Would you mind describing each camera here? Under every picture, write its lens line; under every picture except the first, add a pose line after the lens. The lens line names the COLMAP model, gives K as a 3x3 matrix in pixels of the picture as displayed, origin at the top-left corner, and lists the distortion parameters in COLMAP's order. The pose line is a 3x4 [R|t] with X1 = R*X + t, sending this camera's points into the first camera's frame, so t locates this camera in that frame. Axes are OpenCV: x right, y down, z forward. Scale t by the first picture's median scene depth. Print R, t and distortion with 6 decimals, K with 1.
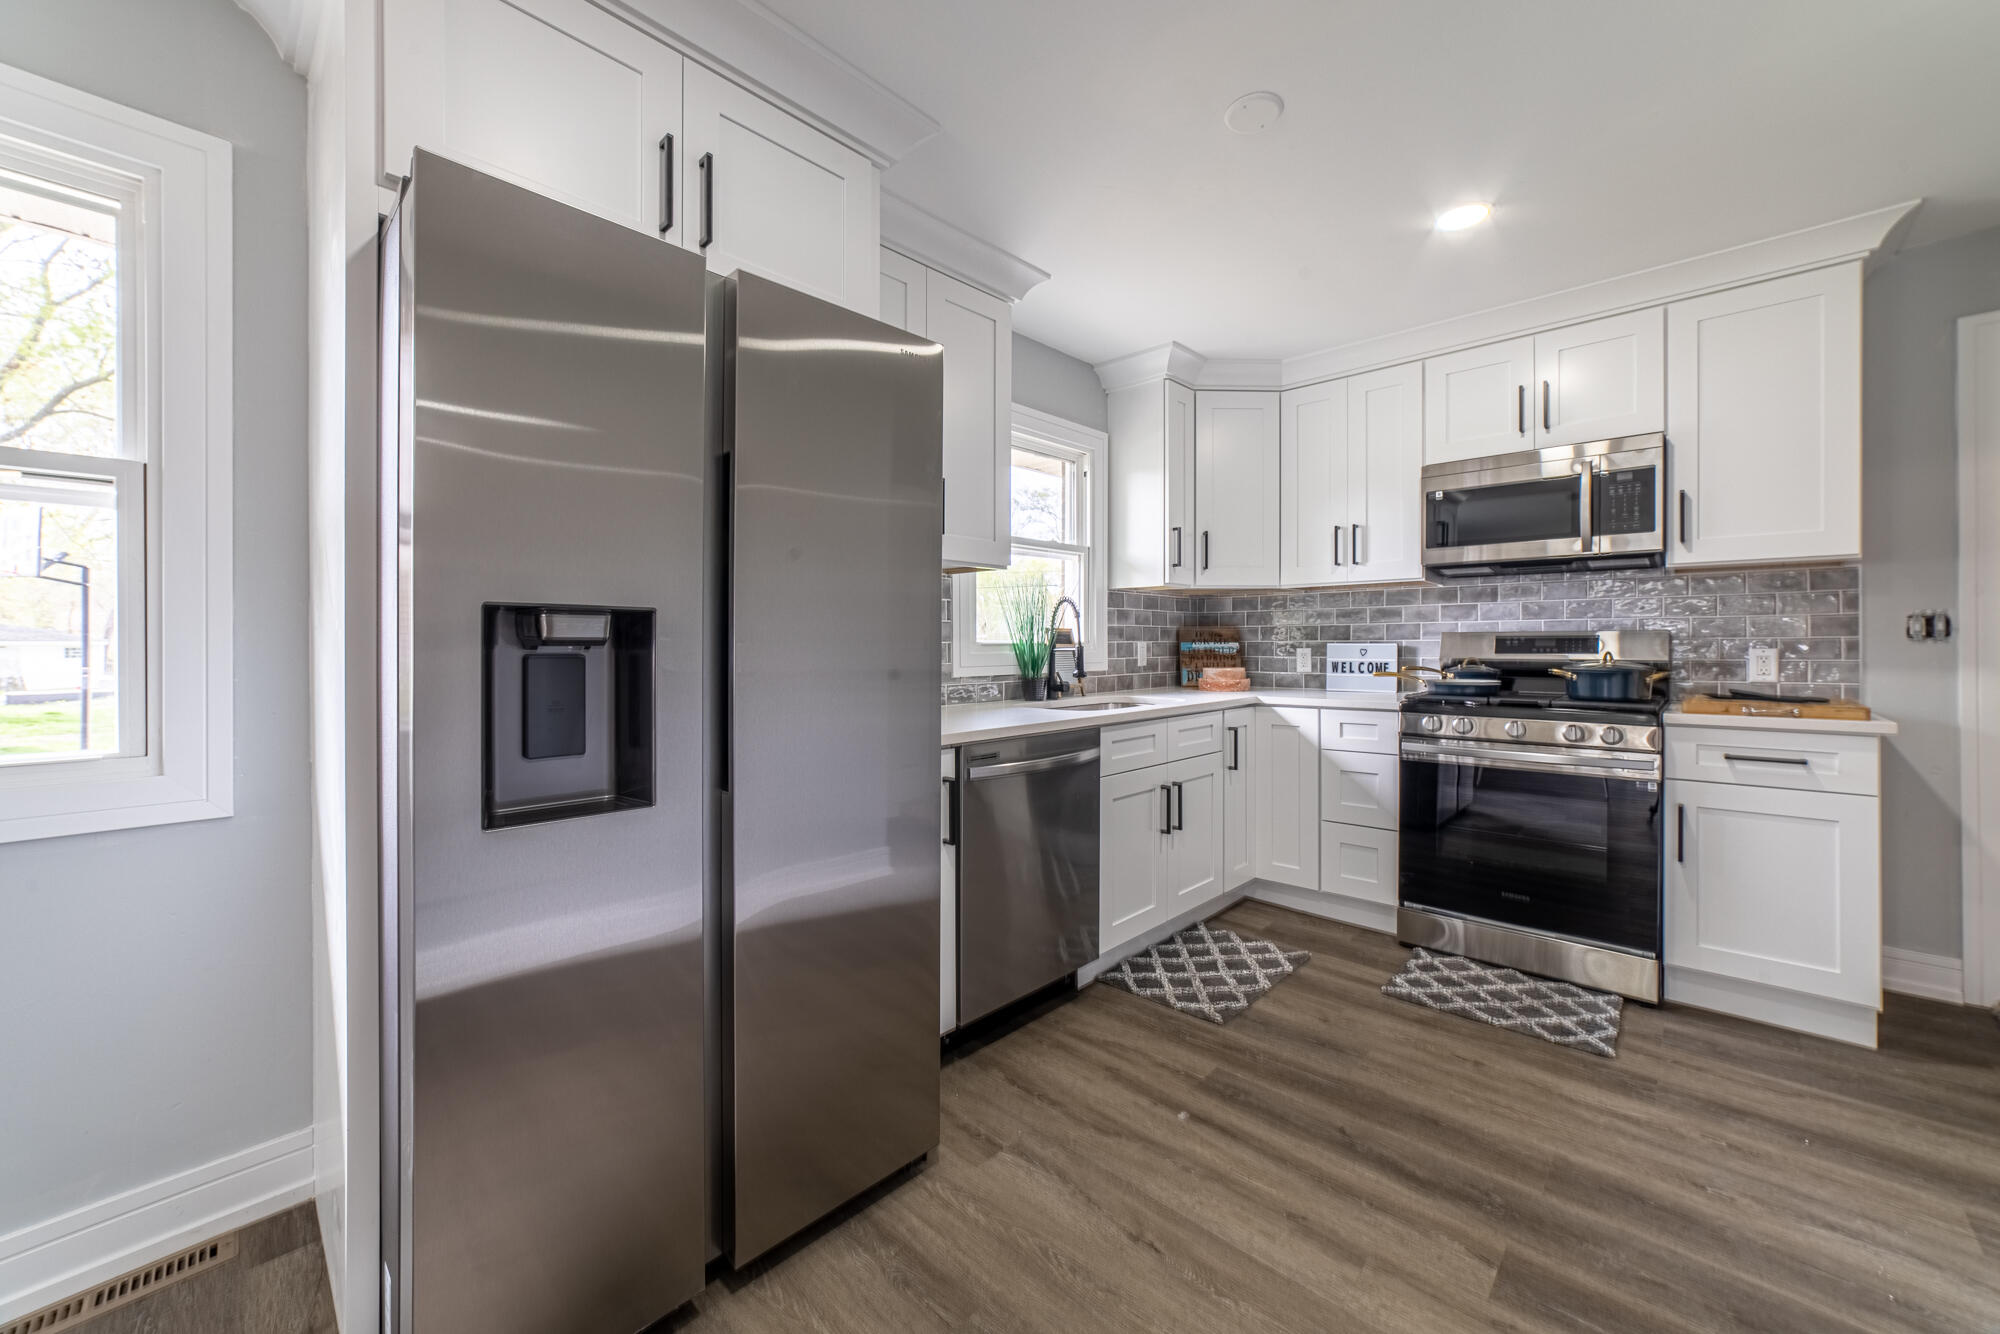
lens RADIAL K [[777.2, 0, 1021.5], [0, 777.2, 645.3], [0, 0, 1]] dist [-0.003258, 0.002042]
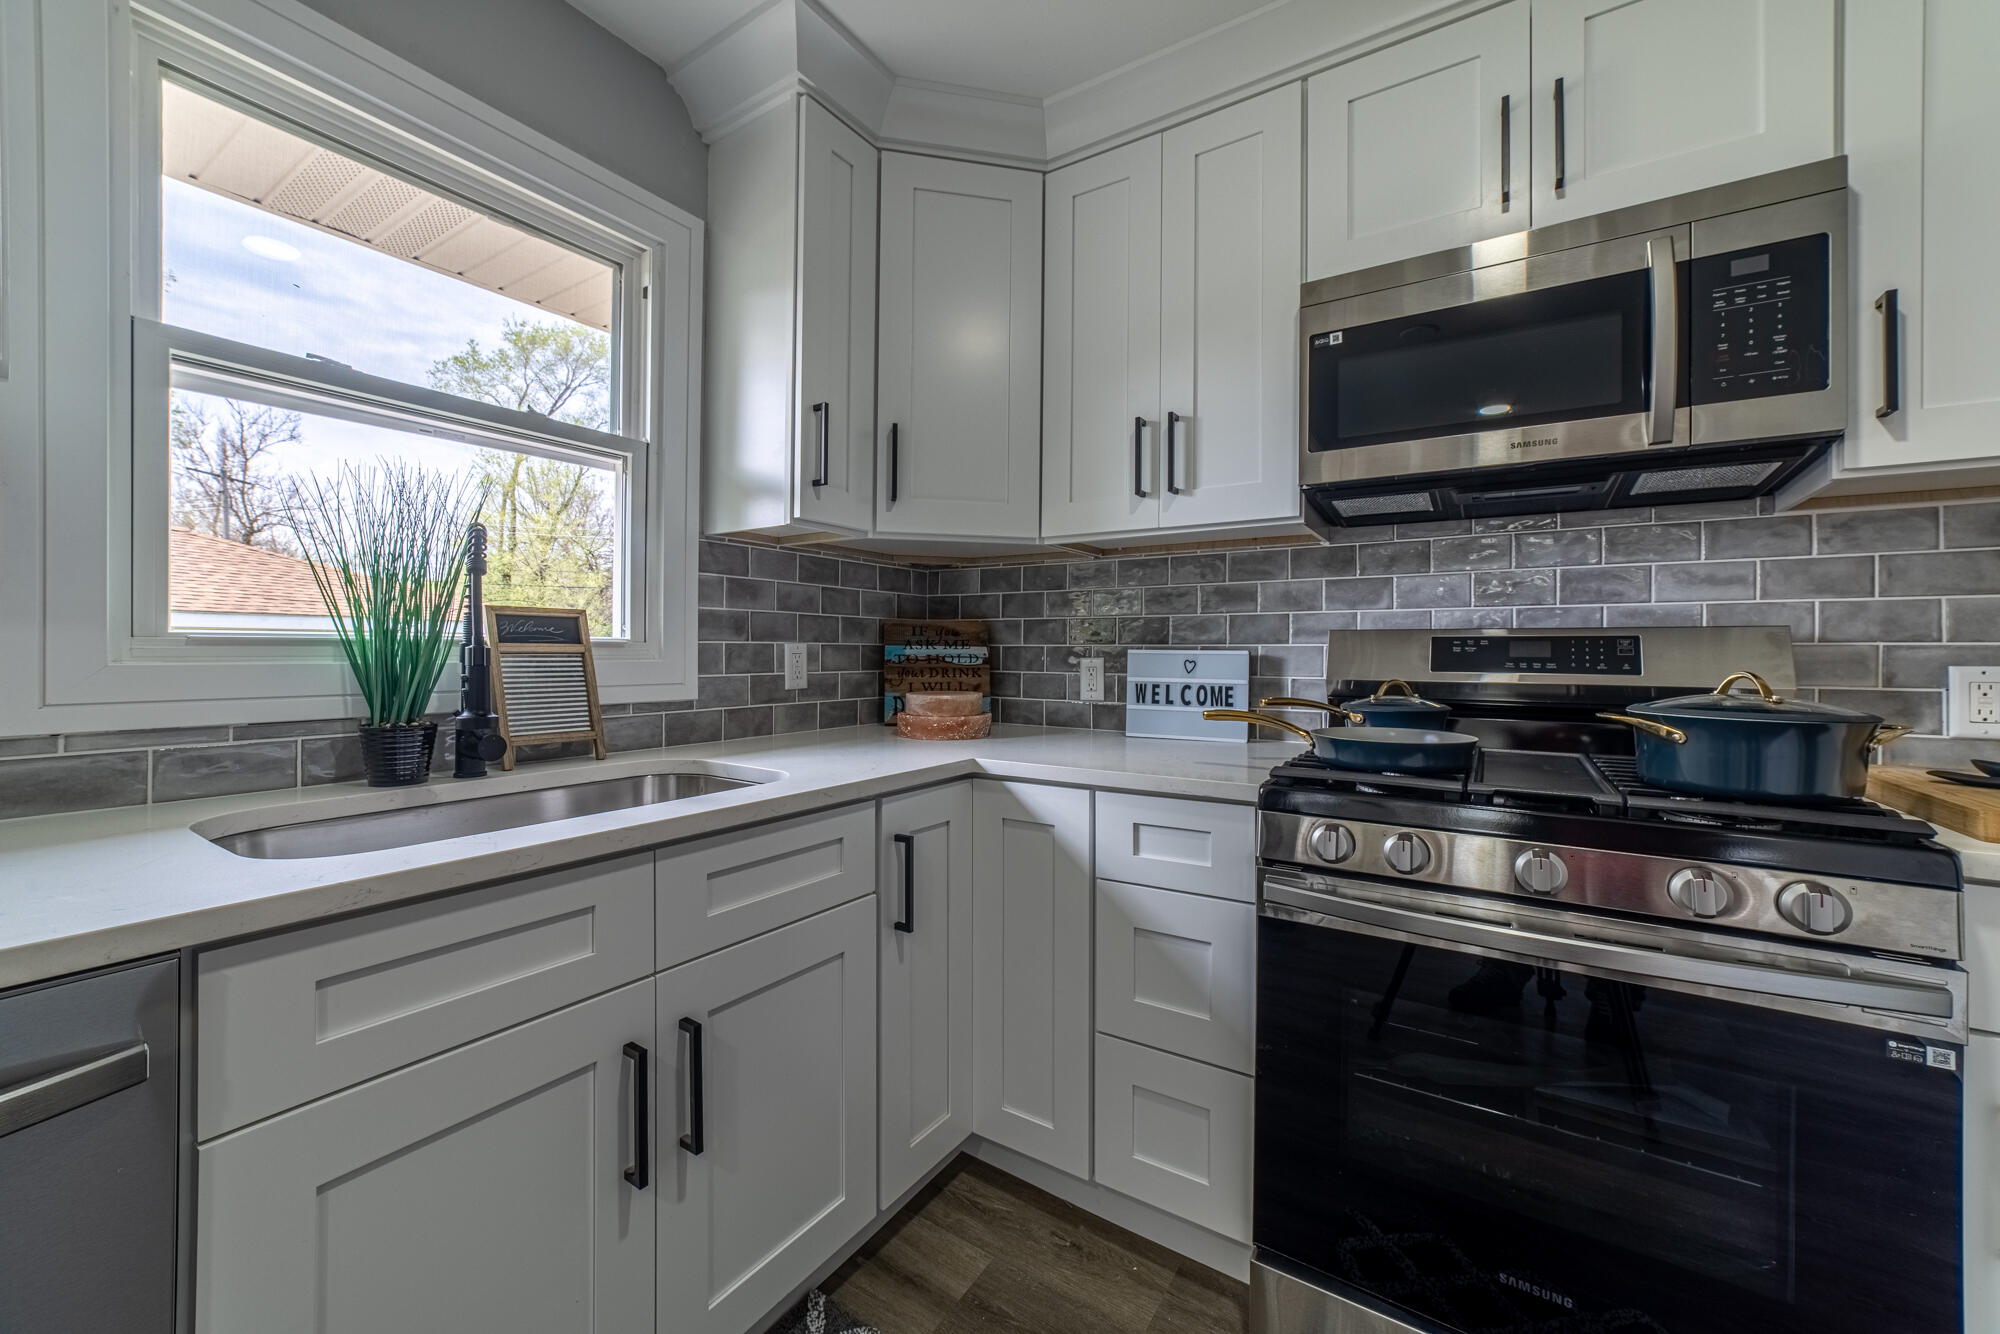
lens RADIAL K [[763.2, 0, 1014.1], [0, 763.2, 649.0], [0, 0, 1]] dist [-0.017447, 0.005633]
pose [[0.986087, 0.010140, 0.165921, 0.287727], [-0.009008, 0.999931, -0.007570, 0.002738], [-0.165986, 0.005970, 0.986110, 0.618098]]
